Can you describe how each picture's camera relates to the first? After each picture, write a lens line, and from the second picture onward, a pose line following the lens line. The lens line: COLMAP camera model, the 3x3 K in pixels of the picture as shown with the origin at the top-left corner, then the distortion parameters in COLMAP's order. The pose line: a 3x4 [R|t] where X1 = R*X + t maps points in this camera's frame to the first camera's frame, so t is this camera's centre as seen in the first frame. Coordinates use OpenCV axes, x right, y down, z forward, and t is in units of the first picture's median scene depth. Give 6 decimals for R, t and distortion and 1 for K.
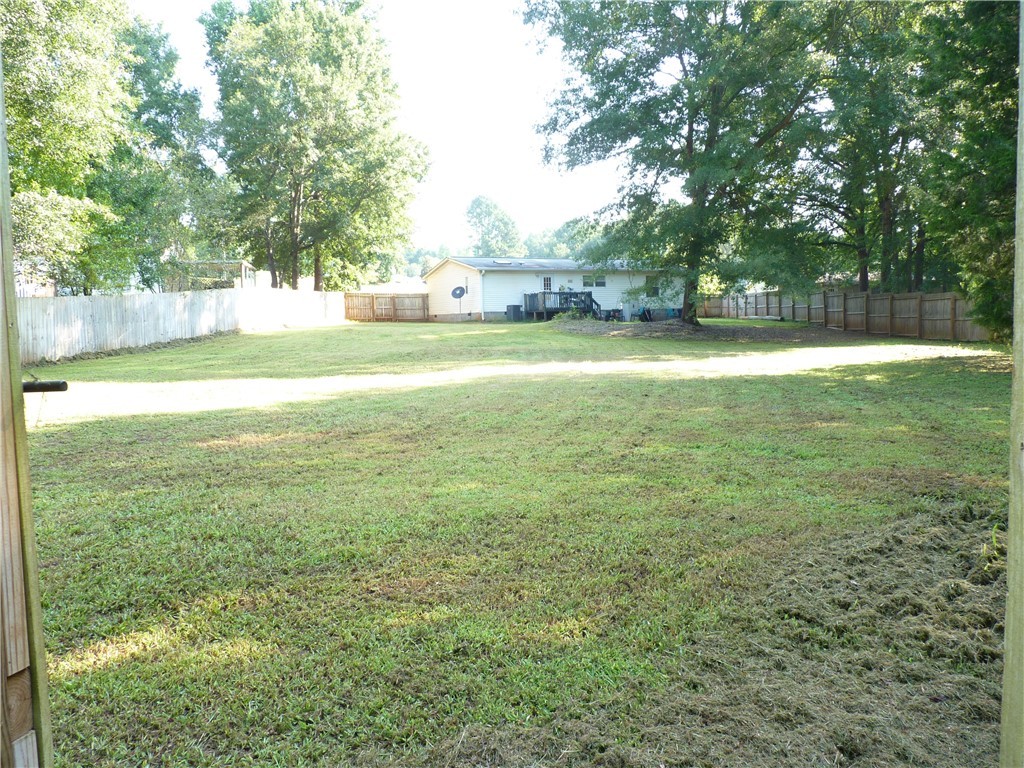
lens RADIAL K [[821.3, 0, 505.0], [0, 821.3, 384.5], [0, 0, 1]] dist [-0.018502, -0.001047]
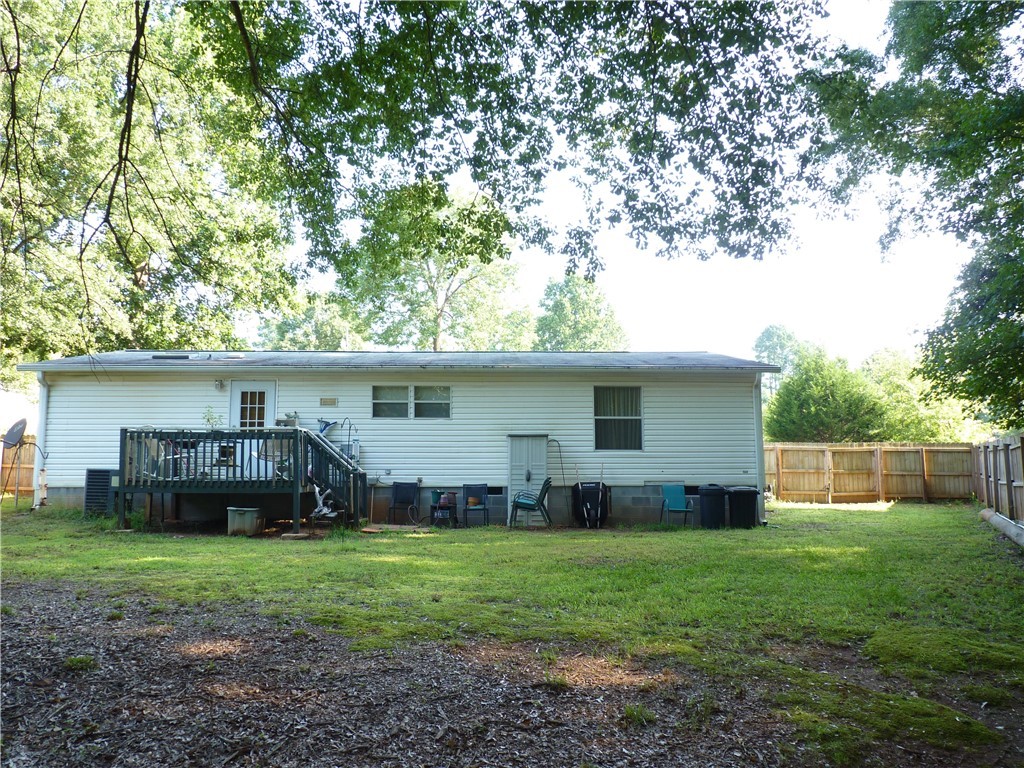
lens RADIAL K [[821.3, 0, 505.0], [0, 821.3, 384.5], [0, 0, 1]] dist [-0.018502, -0.001047]
pose [[0.910449, -0.020757, -0.413101, 0.311180], [-0.054302, 0.984097, -0.169126, -0.084799], [0.410042, 0.176413, 0.894843, 0.775549]]
